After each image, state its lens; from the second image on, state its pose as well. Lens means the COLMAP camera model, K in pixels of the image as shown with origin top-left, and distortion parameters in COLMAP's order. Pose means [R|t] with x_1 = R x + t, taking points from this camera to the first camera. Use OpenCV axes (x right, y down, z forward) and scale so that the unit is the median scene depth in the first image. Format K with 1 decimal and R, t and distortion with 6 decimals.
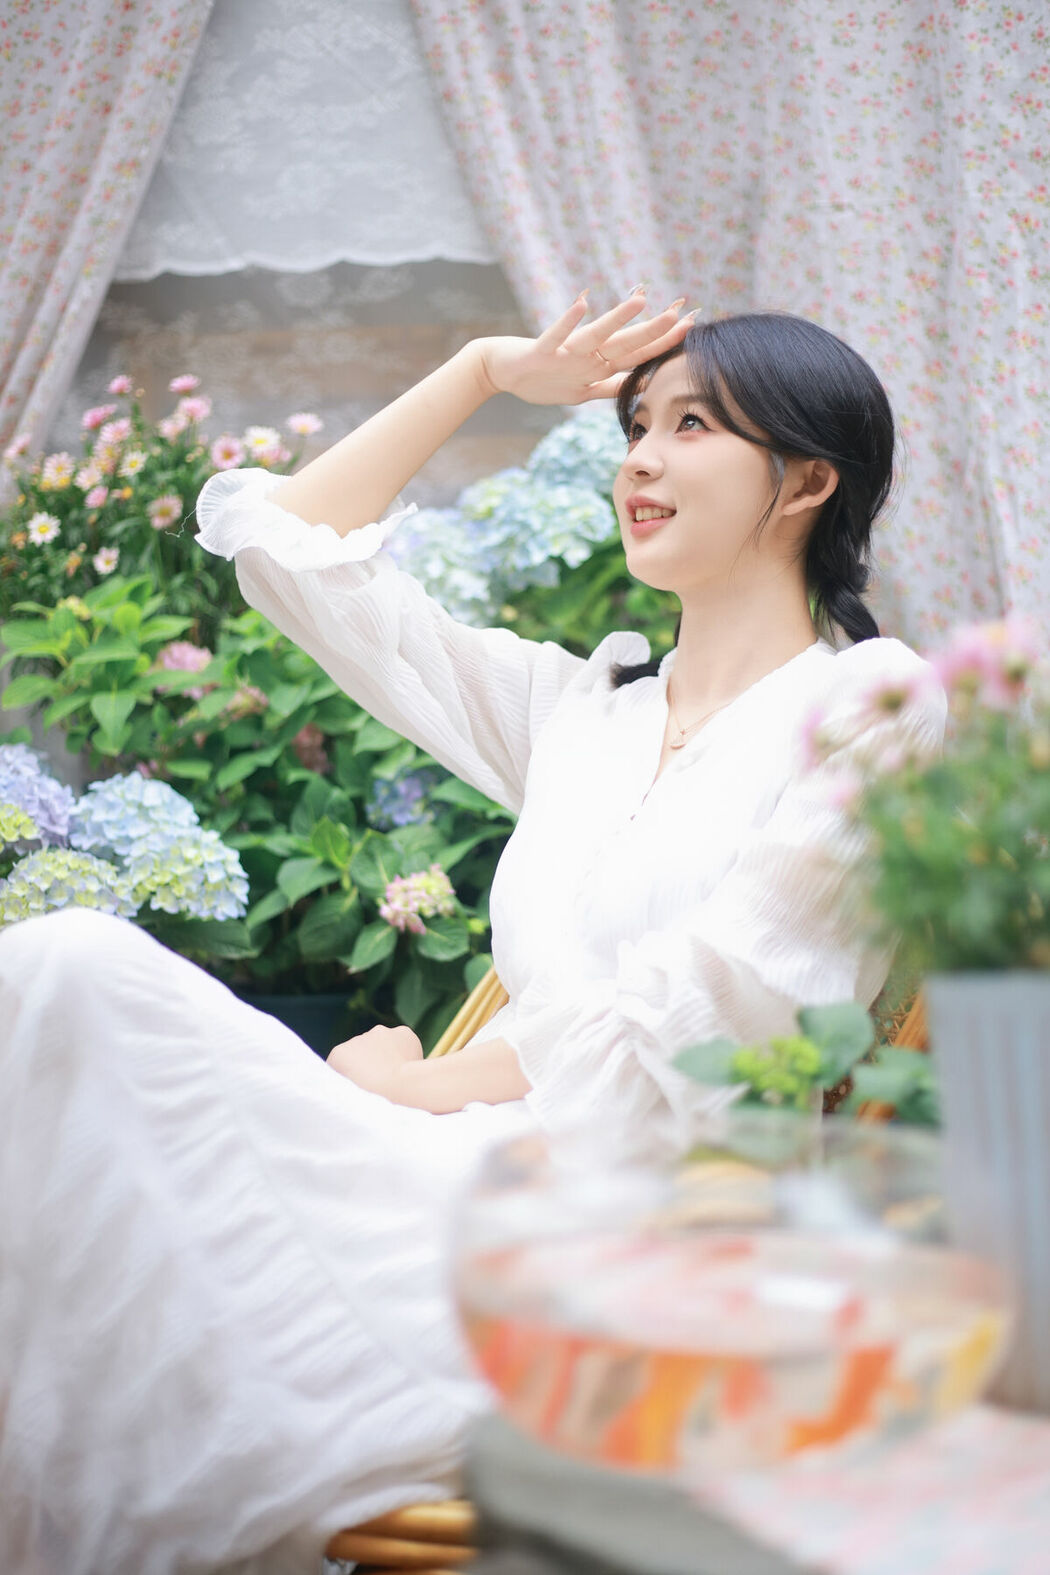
lens RADIAL K [[2337.0, 0, 552.1], [0, 2337.0, 735.9], [0, 0, 1]] dist [0.177964, -0.615802]
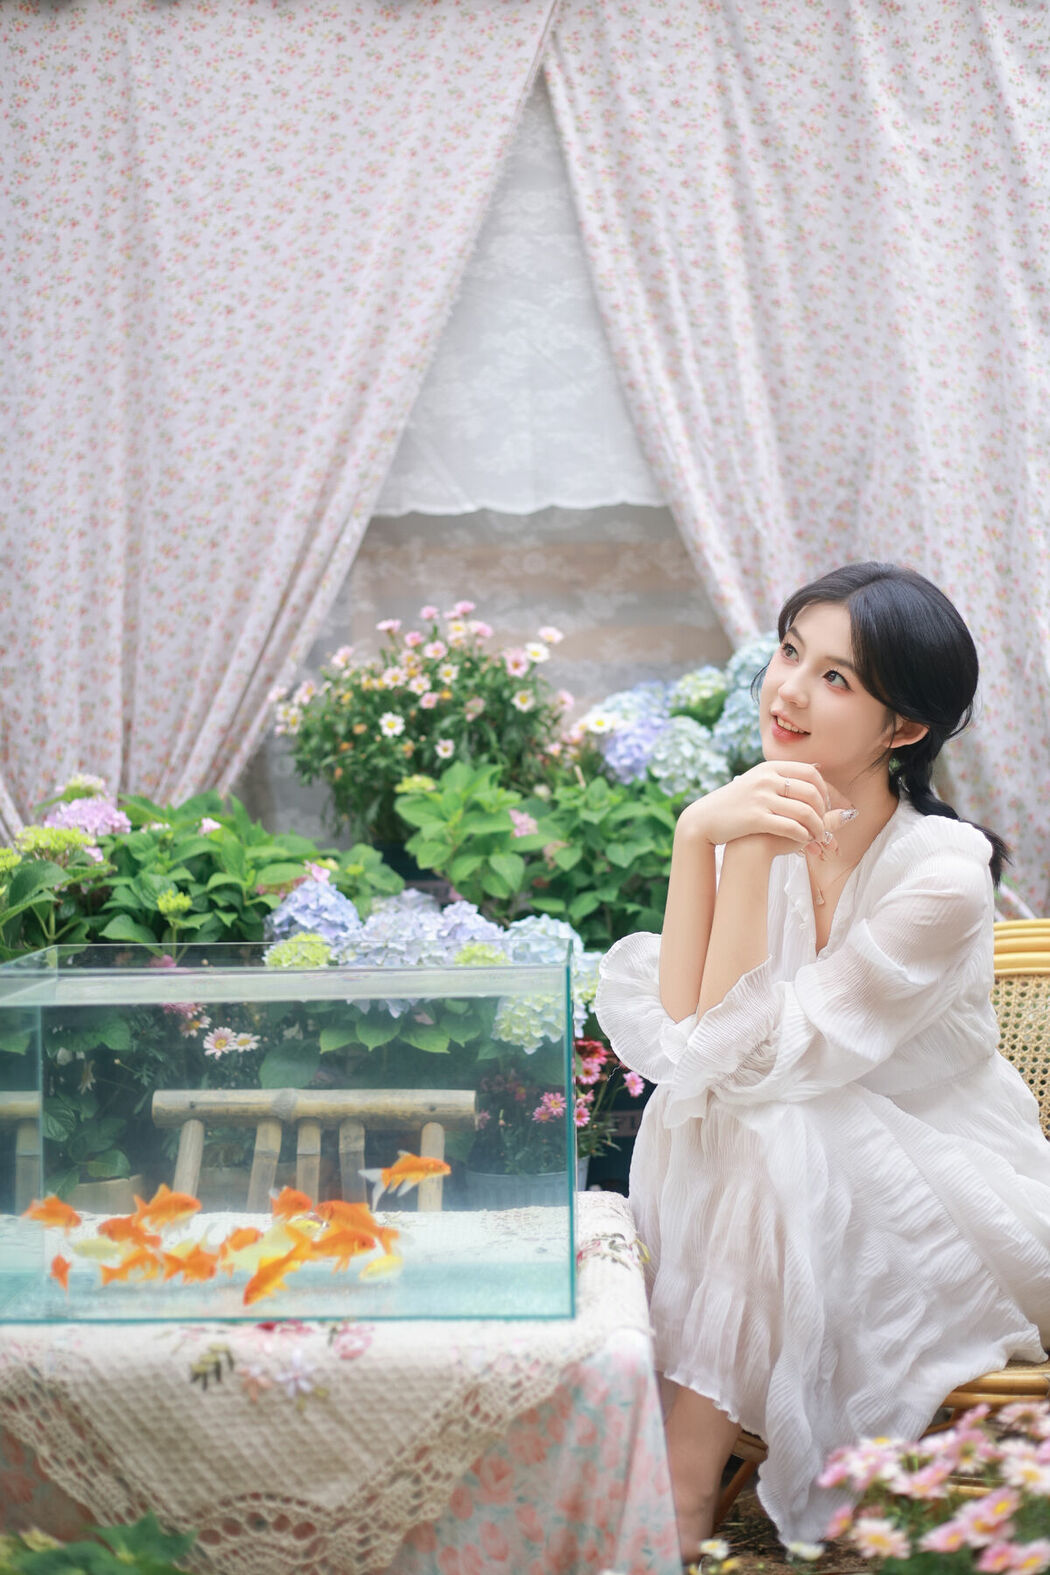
lens RADIAL K [[2354.7, 0, 525.0], [0, 2354.7, 787.5], [0, 0, 1]] dist [-0.015449, 0.038666]
pose [[0.984173, -0.027714, 0.175031, -0.357489], [0.022297, 0.999212, 0.032837, -0.089228], [-0.175803, -0.028415, 0.984015, -0.332626]]
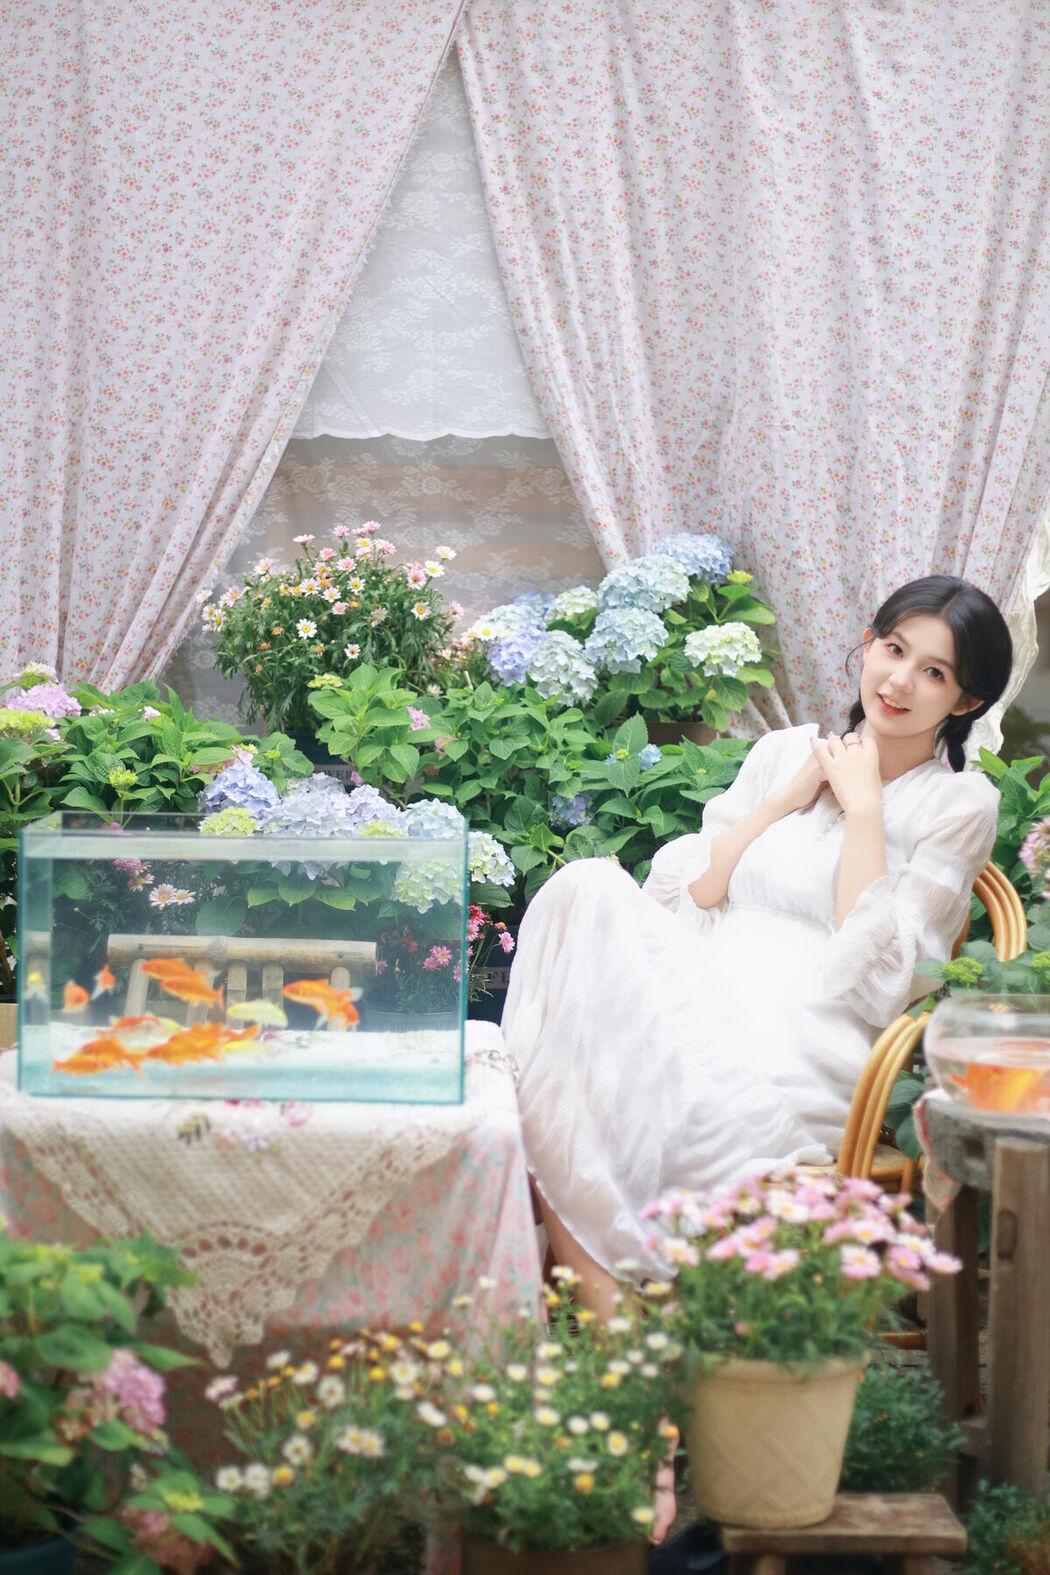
lens RADIAL K [[2552.2, 0, 480.0], [0, 2552.2, 792.6], [0, 0, 1]] dist [0.029983, 0.127172]
pose [[0.977199, -0.005798, 0.212248, -0.437561], [-0.013071, 0.996089, 0.087388, -0.121747], [-0.211924, -0.088170, 0.973301, -0.647573]]
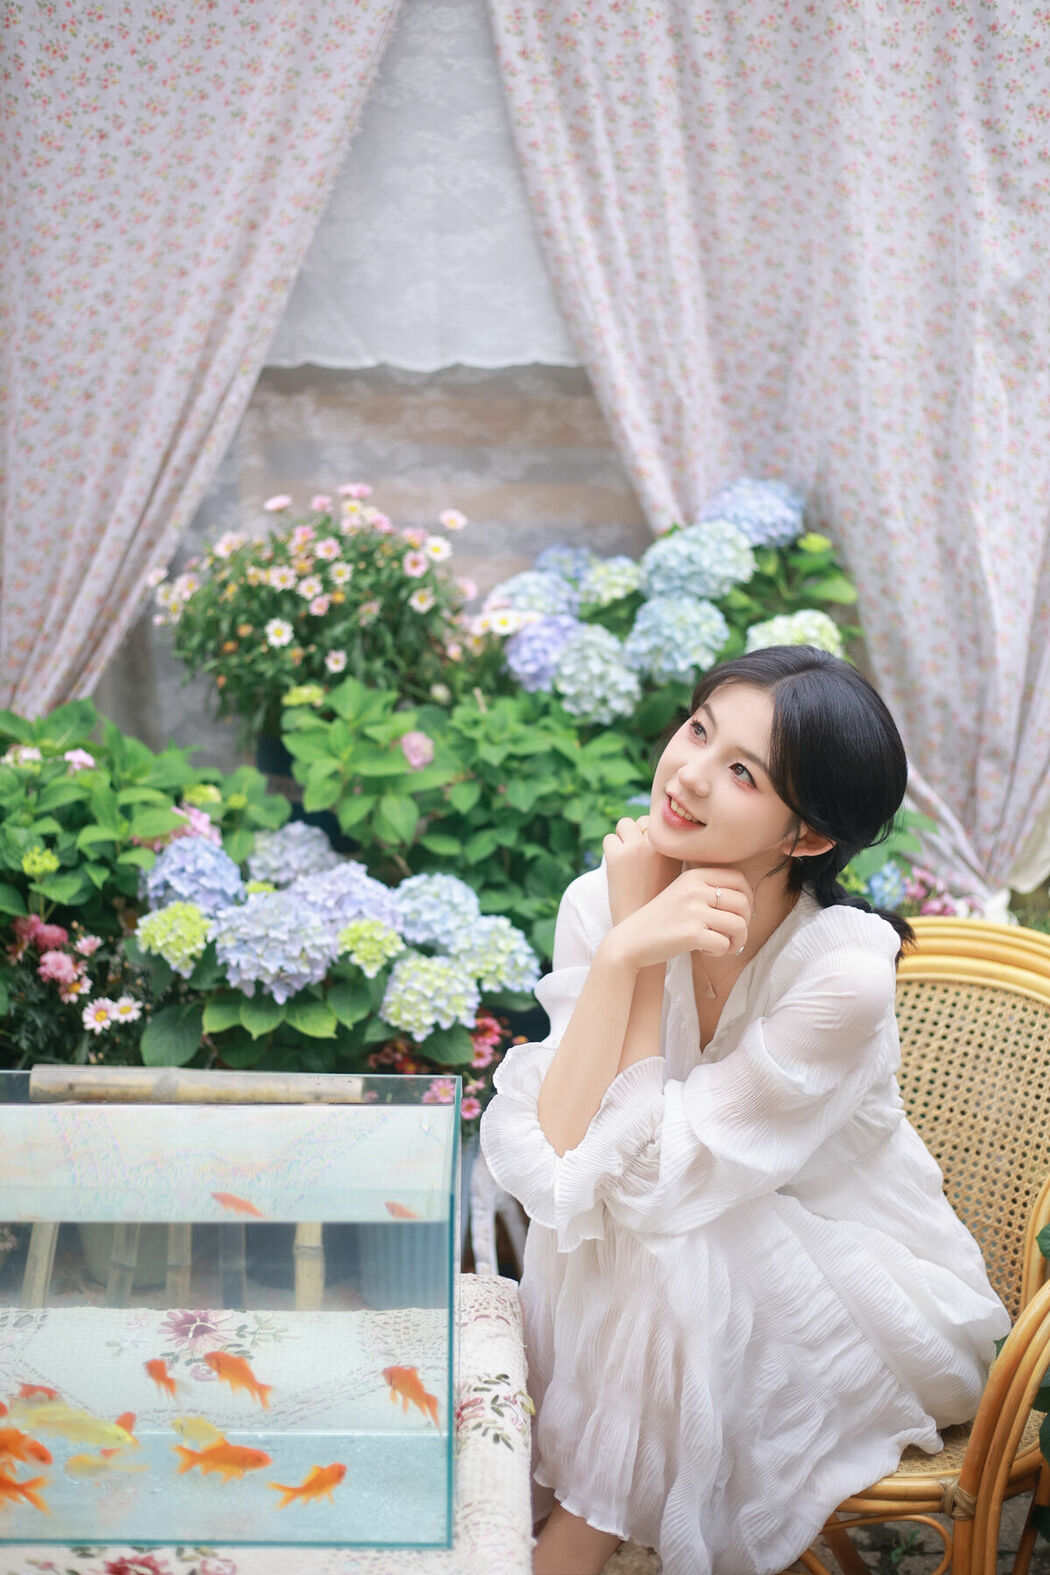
lens RADIAL K [[2309.1, 0, 500.7], [0, 2309.1, 789.3], [0, 0, 1]] dist [0.012231, -0.084542]
pose [[0.979441, -0.042155, 0.197278, -0.327479], [-0.004129, 0.973530, 0.228523, -0.272591], [-0.201690, -0.224639, 0.953341, -0.210571]]
